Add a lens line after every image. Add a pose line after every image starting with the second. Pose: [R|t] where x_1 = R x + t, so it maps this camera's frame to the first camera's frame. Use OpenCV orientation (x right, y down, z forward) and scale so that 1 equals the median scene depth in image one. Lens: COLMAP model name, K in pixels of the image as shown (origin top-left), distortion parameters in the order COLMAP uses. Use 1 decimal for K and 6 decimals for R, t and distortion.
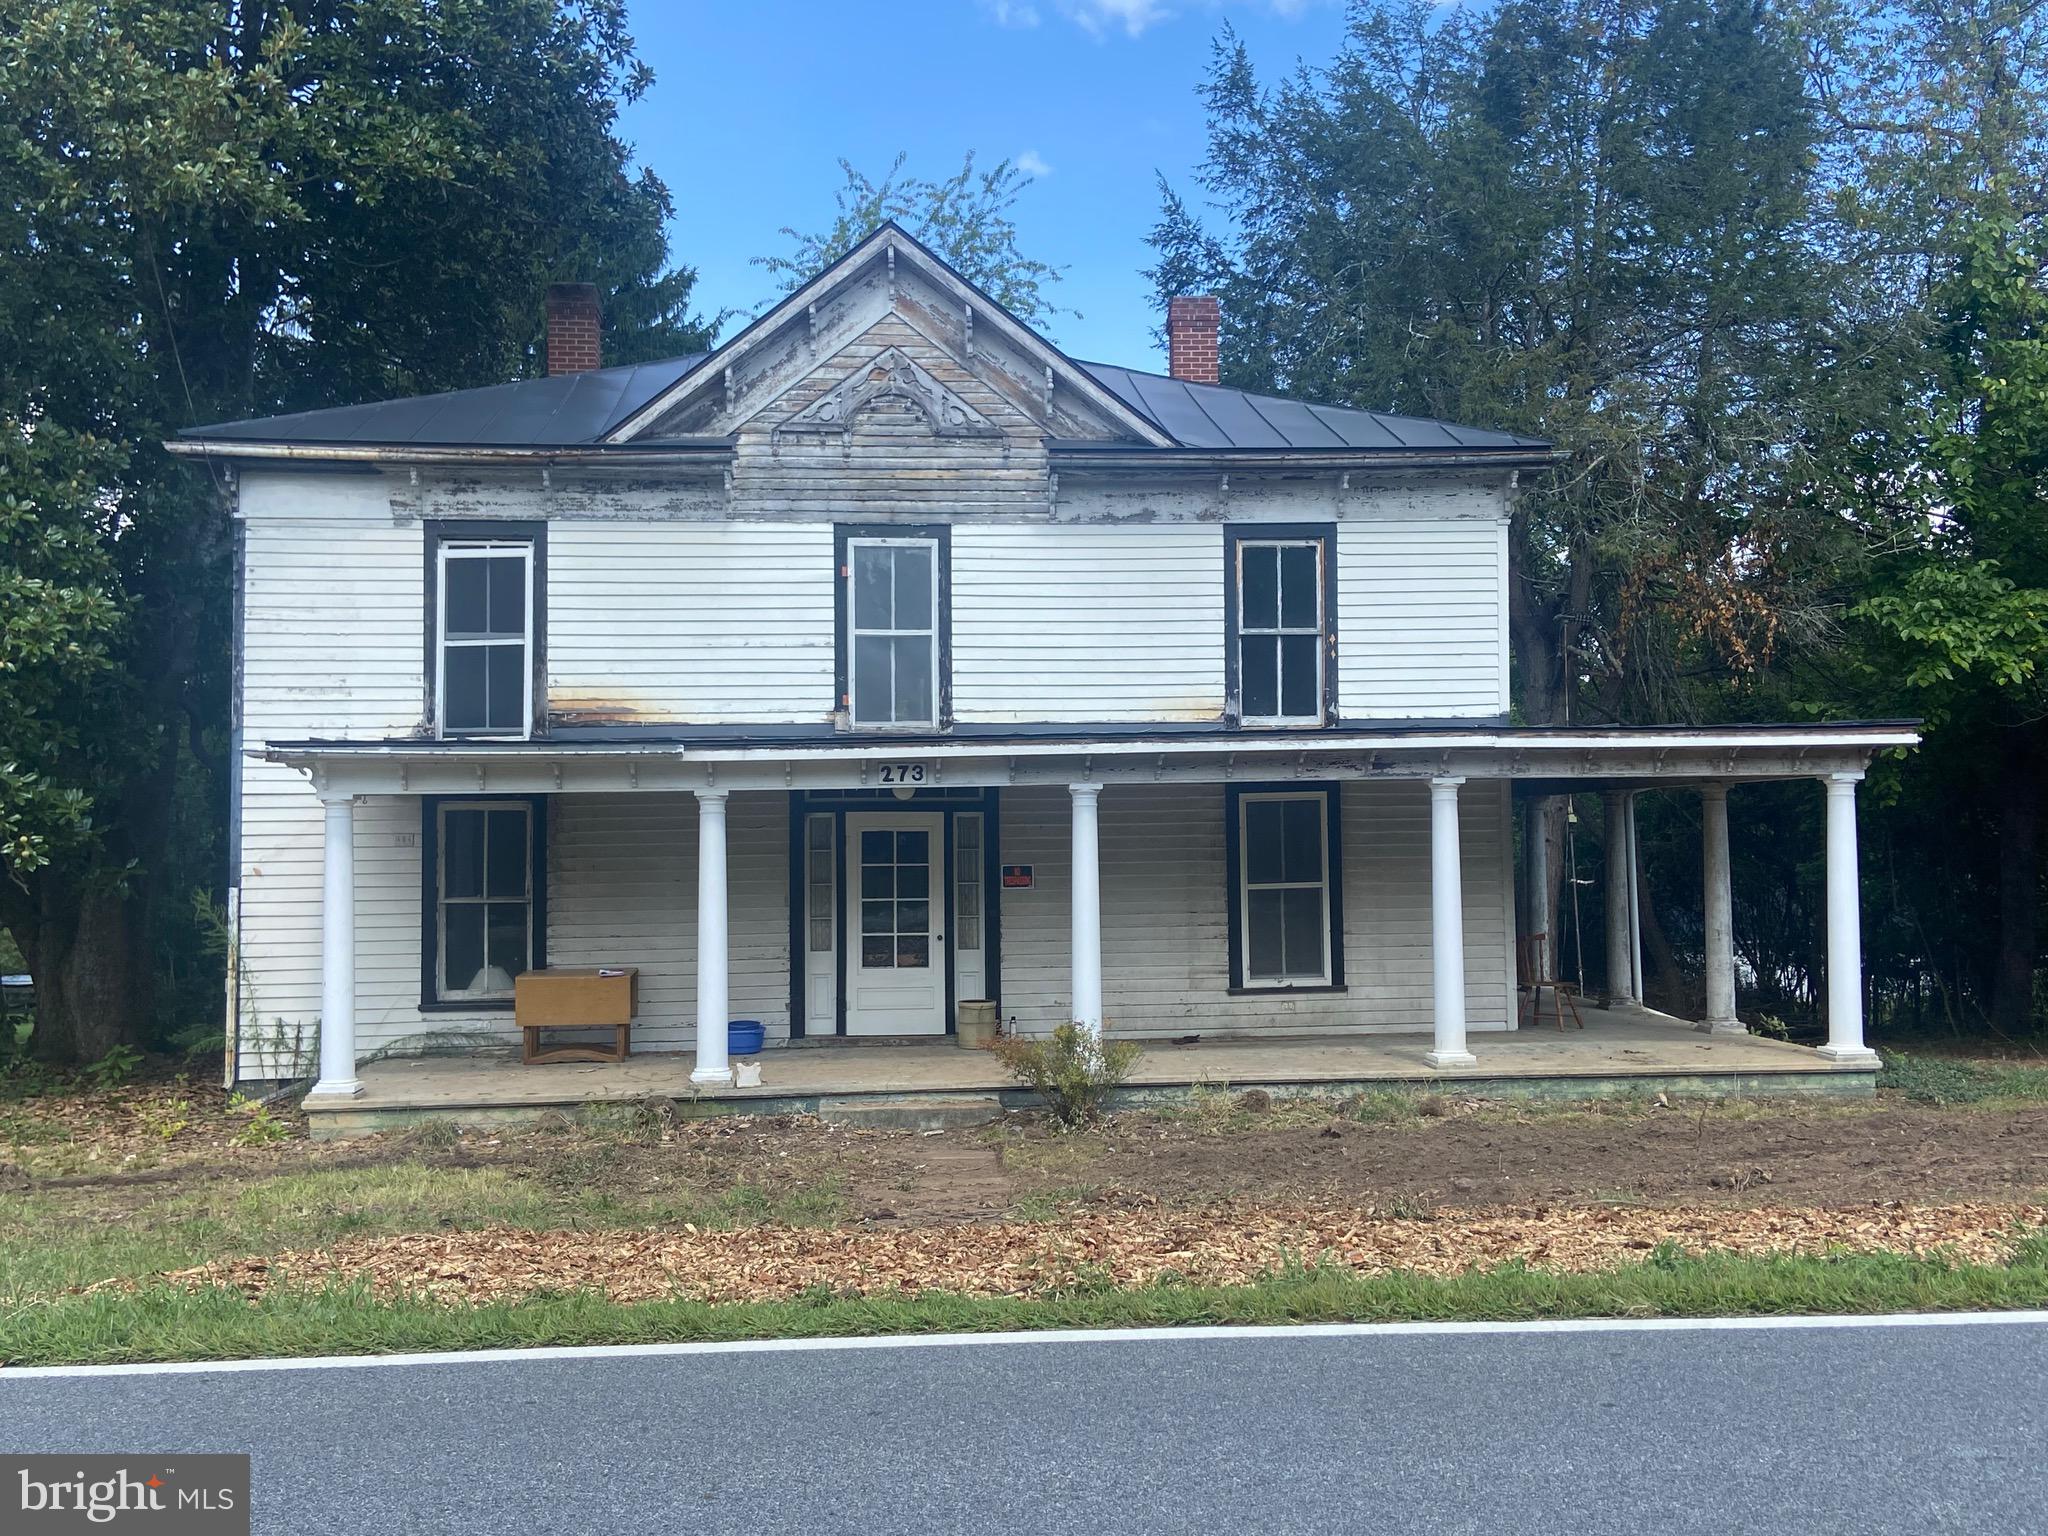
lens RADIAL K [[1921.0, 0, 1024.0], [0, 1921.0, 737.8], [0, 0, 1]] dist [0.091501, -0.007713]
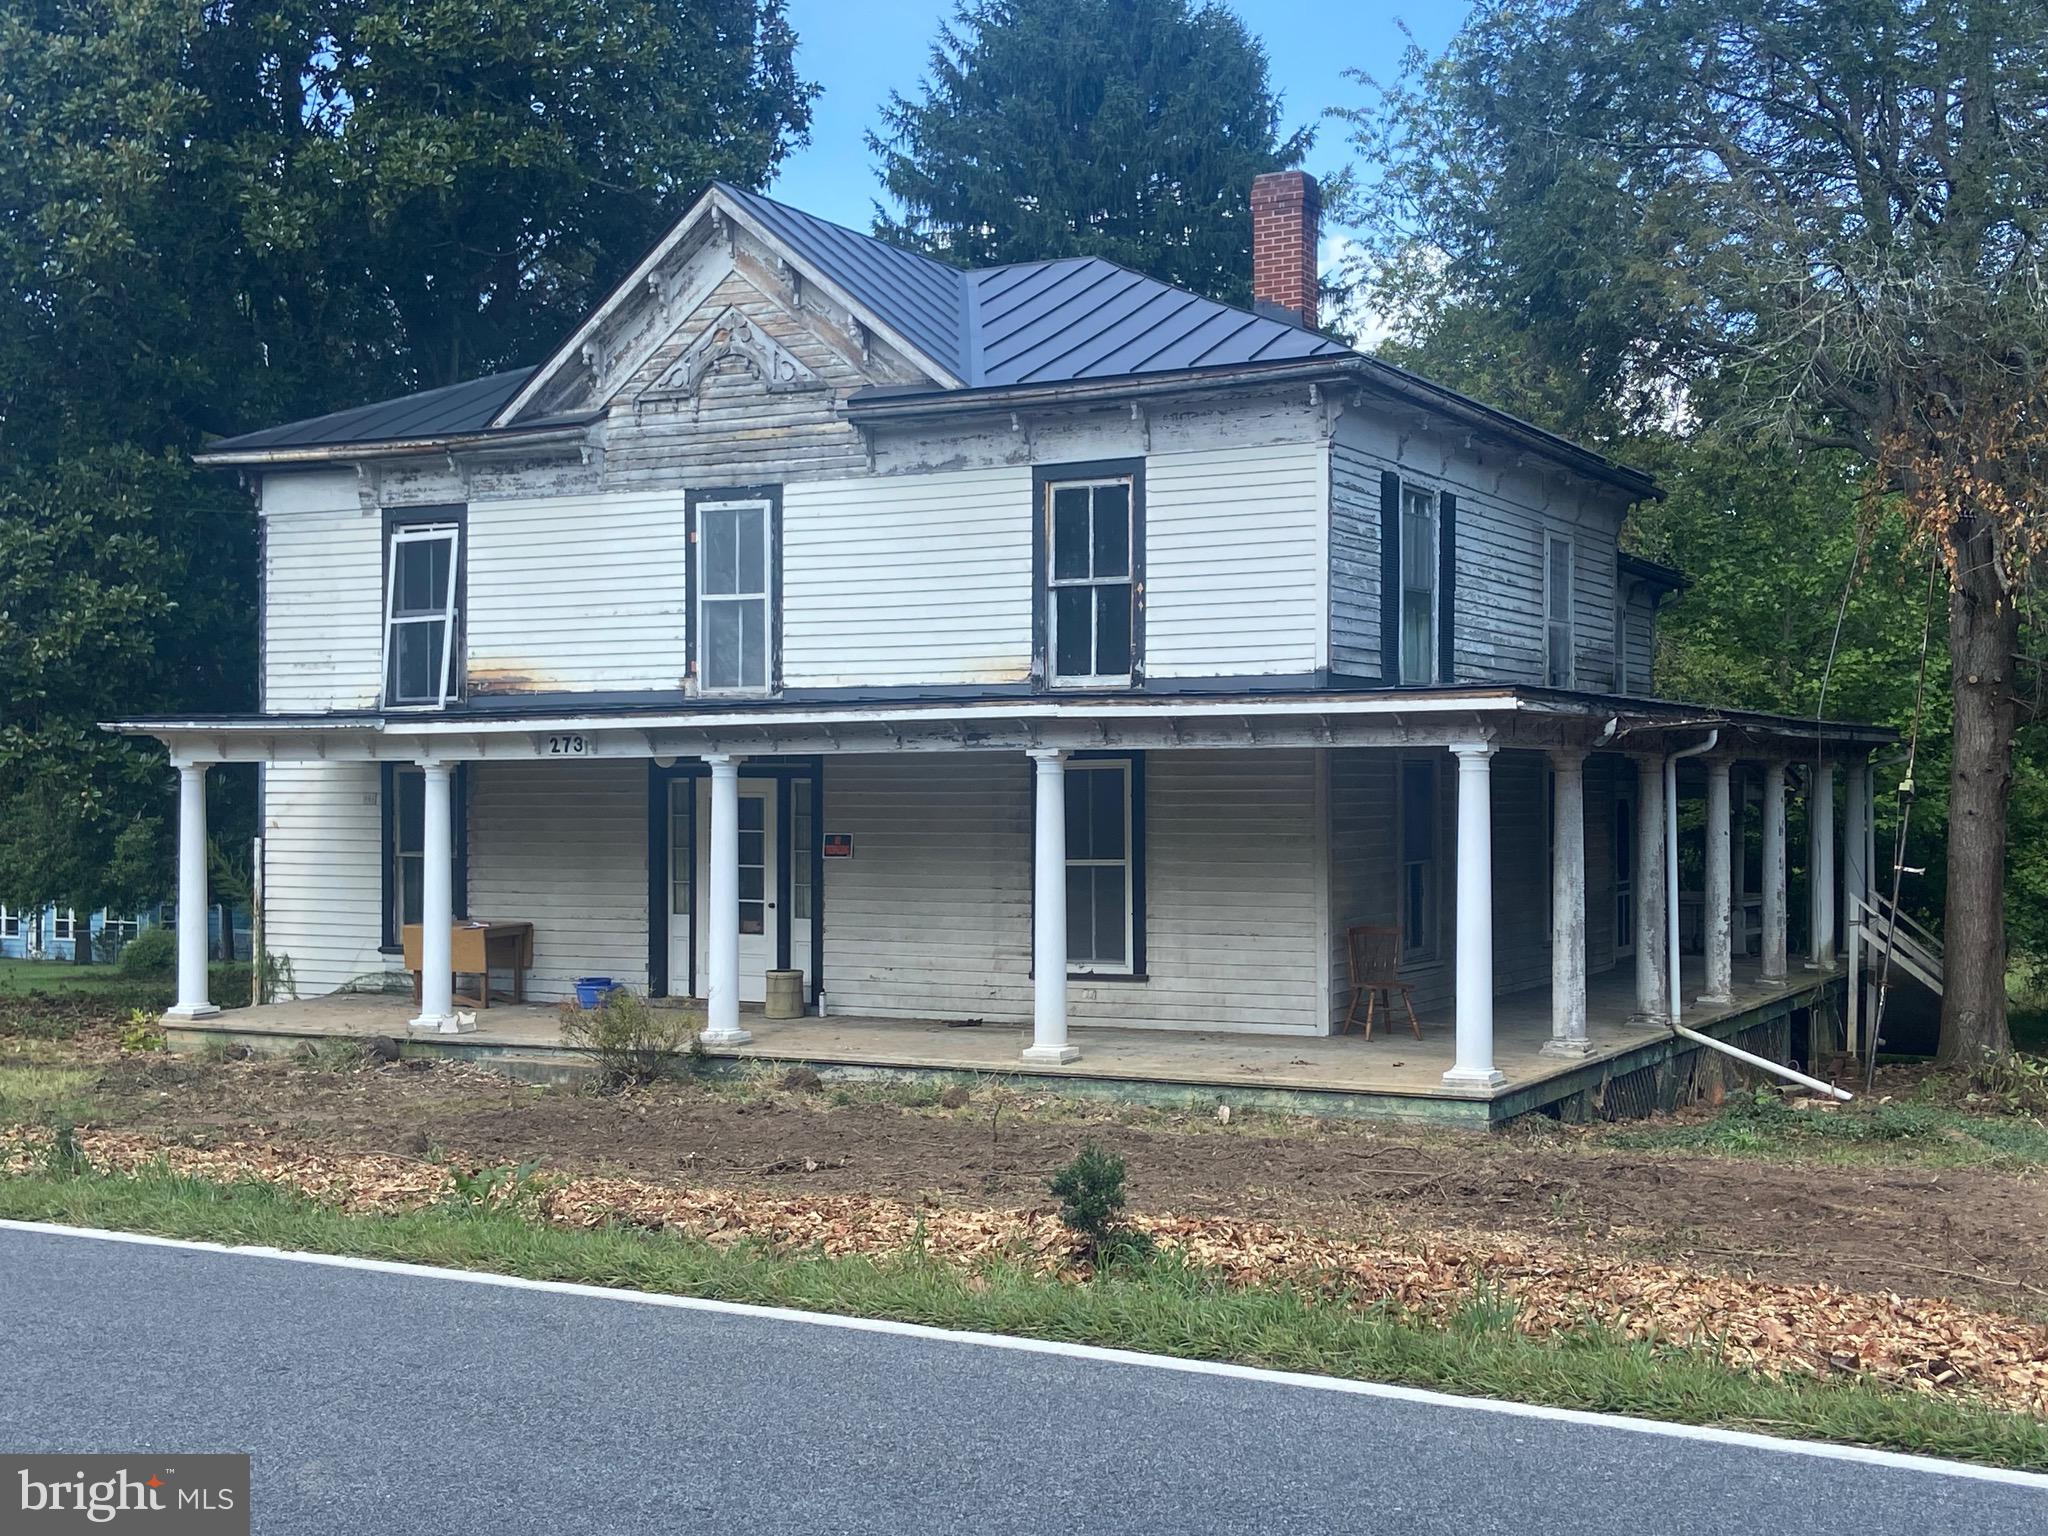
lens RADIAL K [[2449.8, 0, 1024.0], [0, 2449.8, 768.0], [0, 0, 1]] dist [0.098315, -0.005960]
pose [[0.841995, 0.007324, -0.539435, 0.740869], [0.018659, 0.998914, 0.042688, -0.017994], [0.539162, -0.046008, 0.840944, 0.012710]]
